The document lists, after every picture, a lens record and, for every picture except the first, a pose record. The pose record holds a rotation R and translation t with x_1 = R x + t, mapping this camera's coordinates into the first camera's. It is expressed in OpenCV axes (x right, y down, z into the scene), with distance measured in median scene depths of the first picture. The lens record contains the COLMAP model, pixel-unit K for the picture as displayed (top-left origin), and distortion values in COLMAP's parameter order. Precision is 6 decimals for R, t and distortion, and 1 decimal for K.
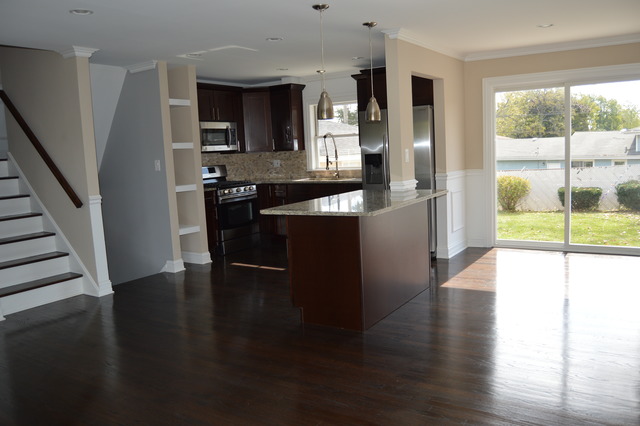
lens RADIAL K [[503.3, 0, 318.6], [0, 503.3, 212.5], [0, 0, 1]] dist [-0.095443, 0.016439]
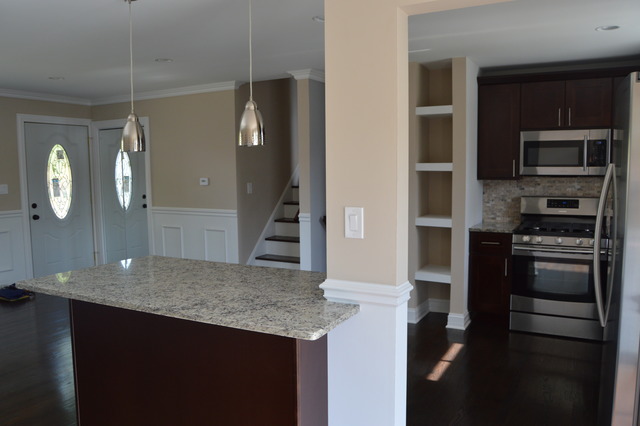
lens RADIAL K [[503.3, 0, 320.1], [0, 503.3, 211.6], [0, 0, 1]] dist [-0.095443, 0.016439]
pose [[0.066425, 0.137631, -0.988254, 0.385230], [-0.123757, 0.983930, 0.128711, -0.112738], [0.990087, 0.113754, 0.082391, 0.610400]]
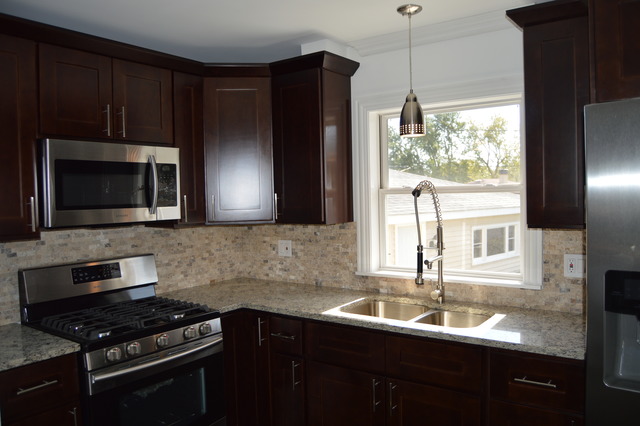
lens RADIAL K [[503.3, 0, 319.3], [0, 503.3, 215.1], [0, 0, 1]] dist [-0.095443, 0.016439]
pose [[0.998050, 0.030883, -0.054243, -0.033823], [-0.035490, 0.995652, -0.086126, -0.097084], [0.051348, 0.087884, 0.994806, 0.613908]]
